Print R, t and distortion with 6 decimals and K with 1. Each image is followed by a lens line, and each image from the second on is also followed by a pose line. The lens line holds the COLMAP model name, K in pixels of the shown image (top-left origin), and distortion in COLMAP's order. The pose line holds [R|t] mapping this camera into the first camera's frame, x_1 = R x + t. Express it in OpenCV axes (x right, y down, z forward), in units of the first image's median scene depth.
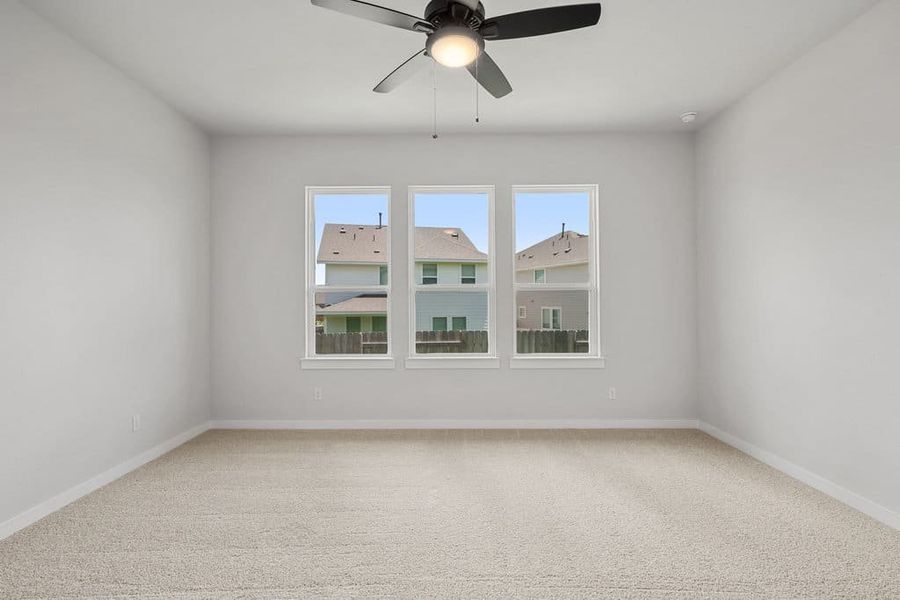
lens RADIAL K [[405.1, 0, 448.2], [0, 405.1, 302.4], [0, 0, 1]] dist [0.001269, -0.000076]
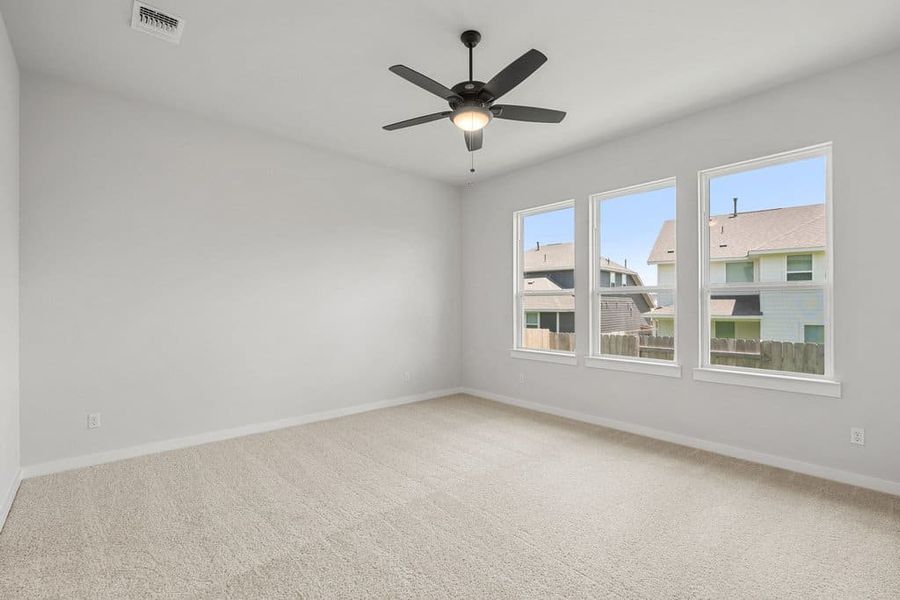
lens RADIAL K [[405.1, 0, 448.2], [0, 405.1, 302.4], [0, 0, 1]] dist [0.001269, -0.000076]
pose [[0.661912, -0.001425, -0.749580, 0.219753], [-0.002852, 0.999986, -0.004419, 0.000121], [0.749576, 0.005063, 0.661899, 0.006960]]
